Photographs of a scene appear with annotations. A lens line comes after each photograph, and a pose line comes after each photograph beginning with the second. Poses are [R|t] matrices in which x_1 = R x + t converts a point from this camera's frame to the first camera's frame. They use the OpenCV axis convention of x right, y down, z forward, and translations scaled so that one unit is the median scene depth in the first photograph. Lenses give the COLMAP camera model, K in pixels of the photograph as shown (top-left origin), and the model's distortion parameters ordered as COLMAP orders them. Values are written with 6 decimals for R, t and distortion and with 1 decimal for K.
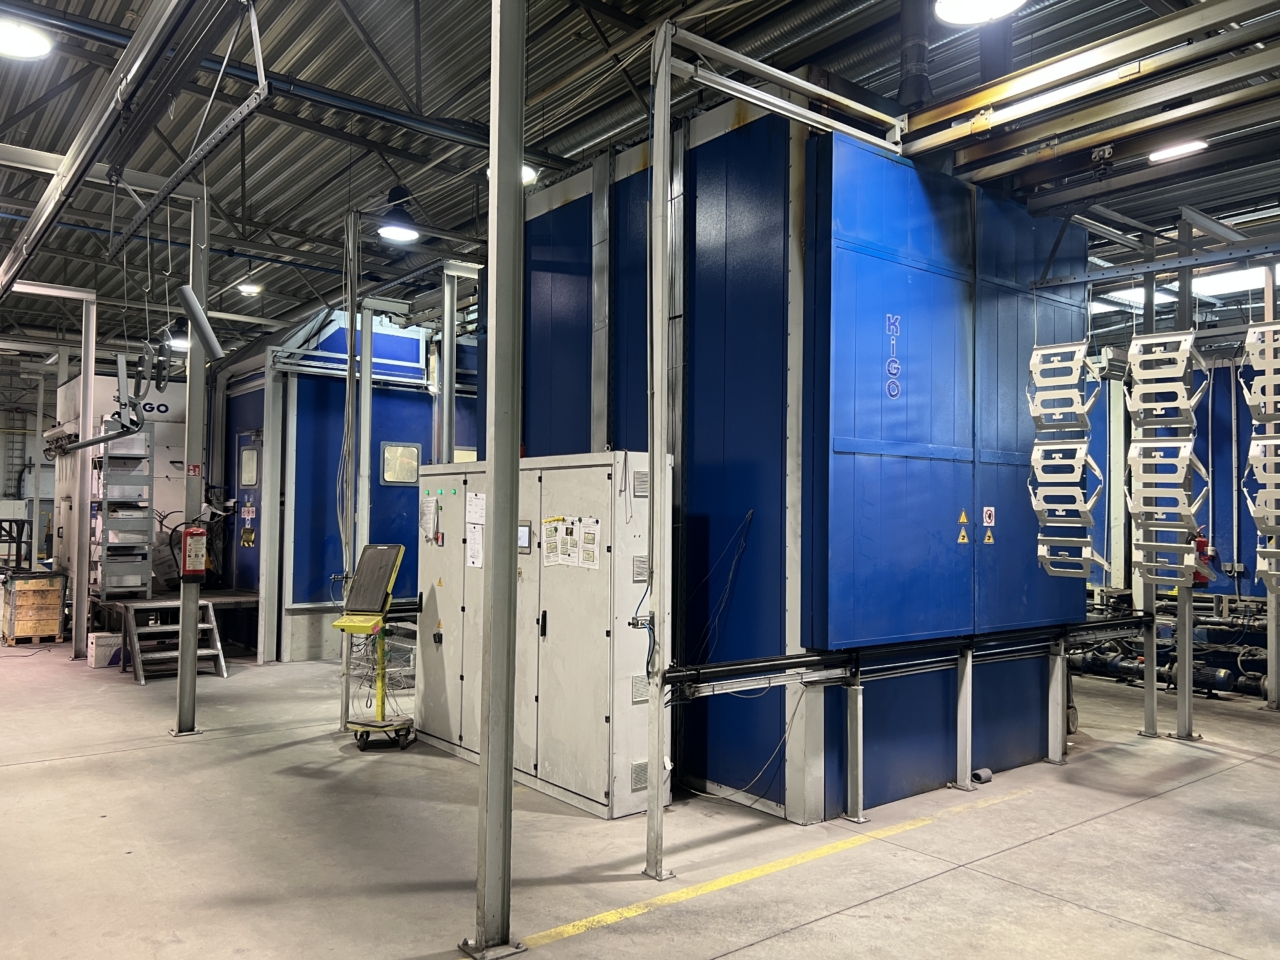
lens RADIAL K [[967.6, 0, 635.5], [0, 967.6, 476.6], [0, 0, 1]] dist [0.043792, -0.033712]
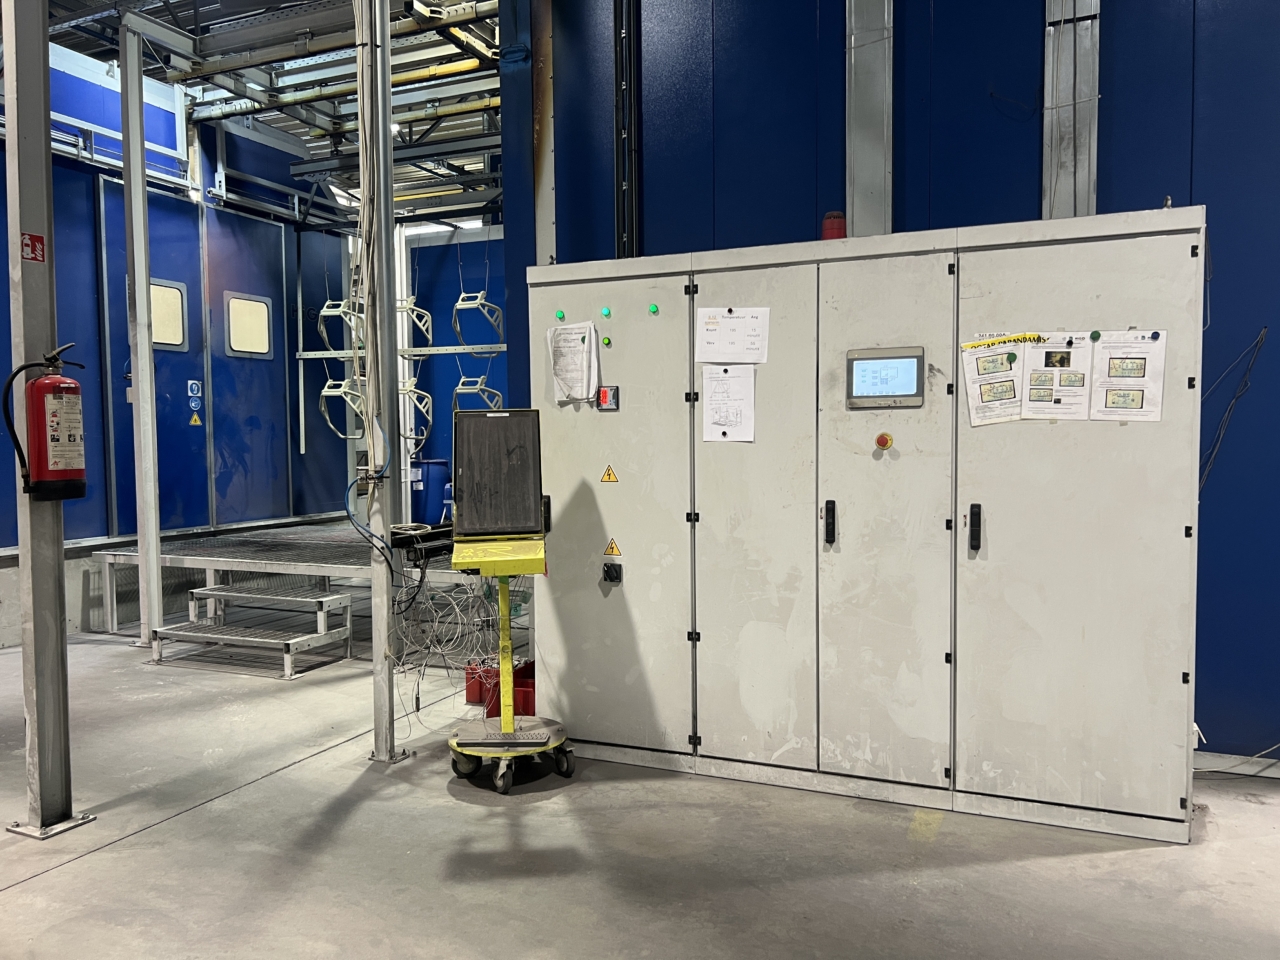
lens RADIAL K [[967.6, 0, 645.8], [0, 967.6, 486.7], [0, 0, 1]] dist [0.043792, -0.033712]
pose [[0.878743, -0.043754, 0.475286, -0.517589], [-0.000839, 0.995646, 0.093207, 0.073531], [-0.477295, -0.082304, 0.874881, 0.578324]]
